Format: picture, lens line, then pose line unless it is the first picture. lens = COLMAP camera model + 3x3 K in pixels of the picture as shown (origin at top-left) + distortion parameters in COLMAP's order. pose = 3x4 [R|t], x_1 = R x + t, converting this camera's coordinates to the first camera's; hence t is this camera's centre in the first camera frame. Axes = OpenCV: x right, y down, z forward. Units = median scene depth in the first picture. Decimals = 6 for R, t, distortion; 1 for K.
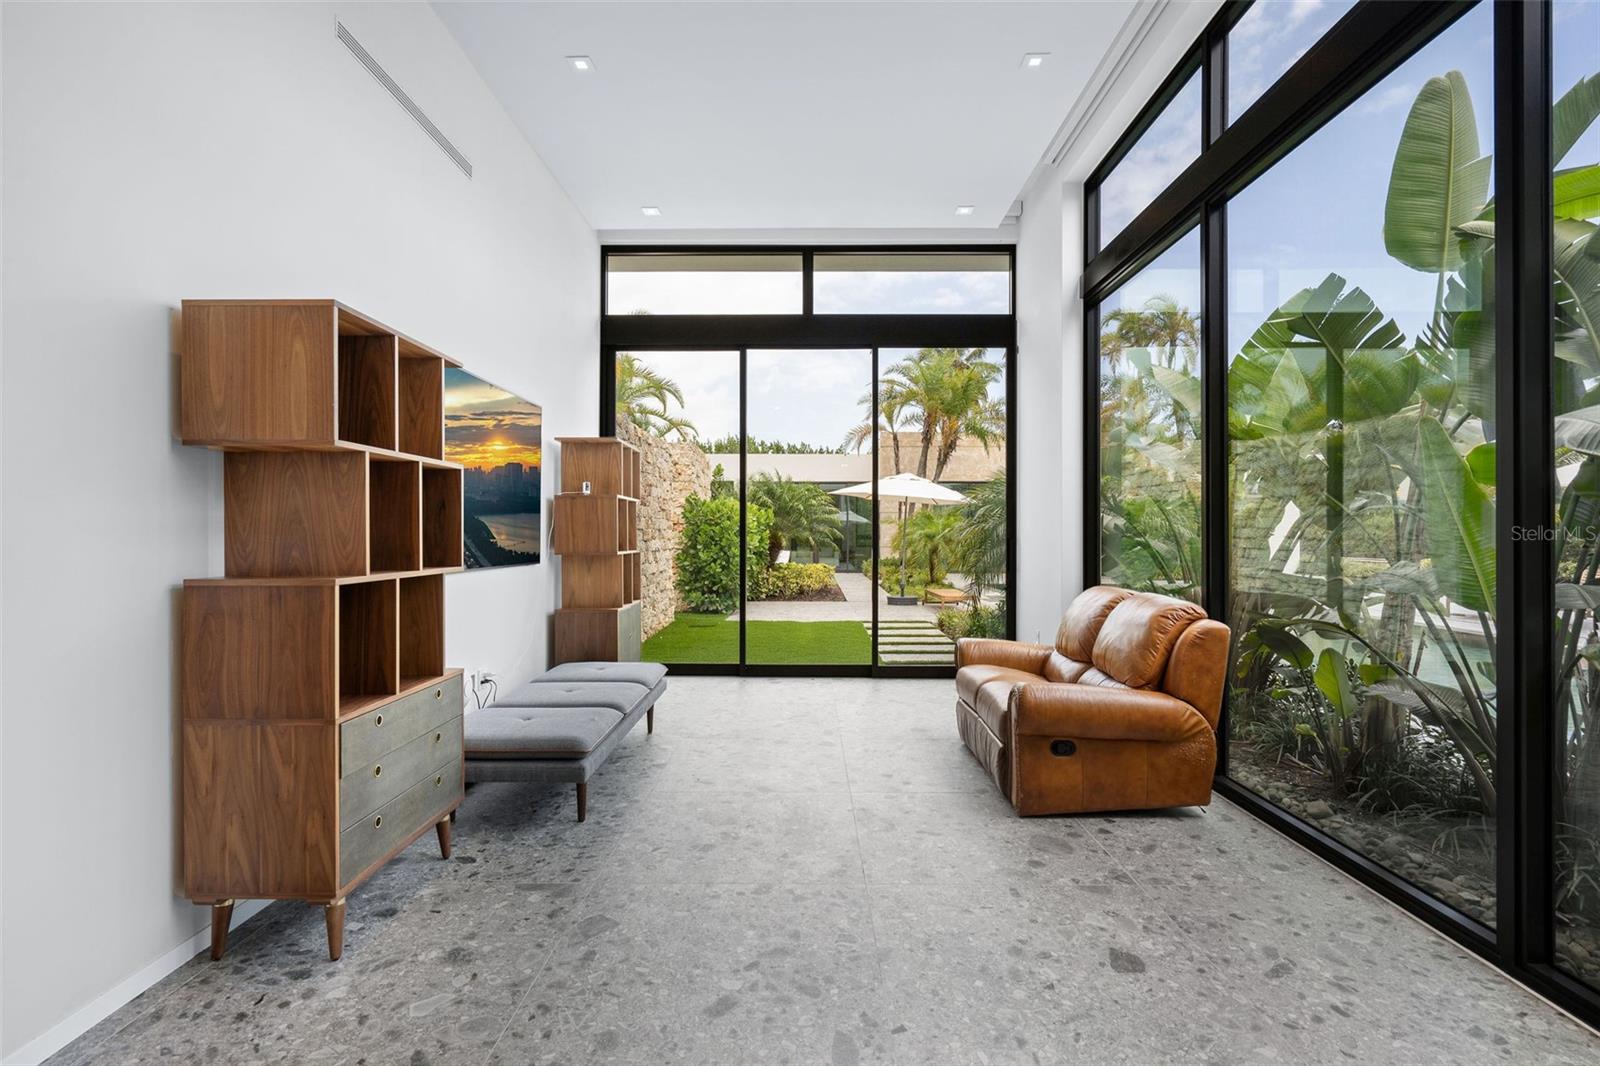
lens RADIAL K [[771.6, 0, 801.0], [0, 771.6, 536.0], [0, 0, 1]] dist [-0.002797, -0.000157]
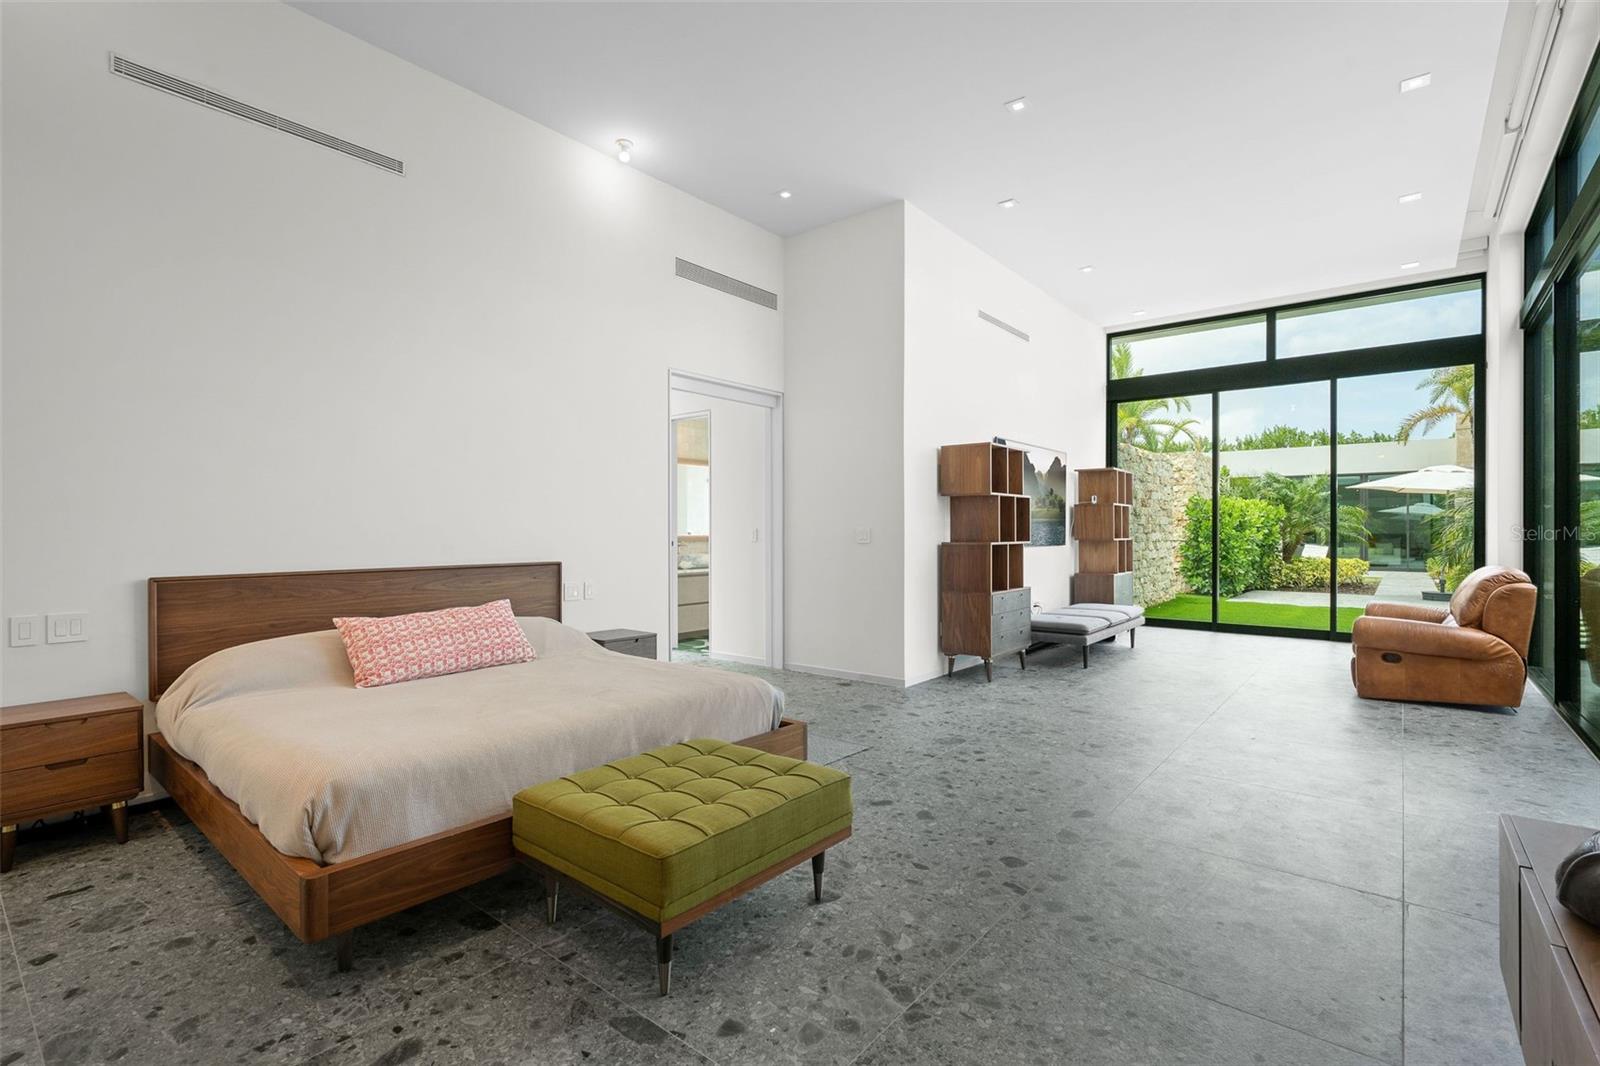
lens RADIAL K [[741.5, 0, 798.5], [0, 741.5, 534.7], [0, 0, 1]] dist [0.000208, -0.000522]
pose [[0.782422, 0.001494, -0.622747, 0.307924], [0.000314, 0.999996, 0.002794, 0.011516], [0.622749, -0.002382, 0.782418, -0.906212]]
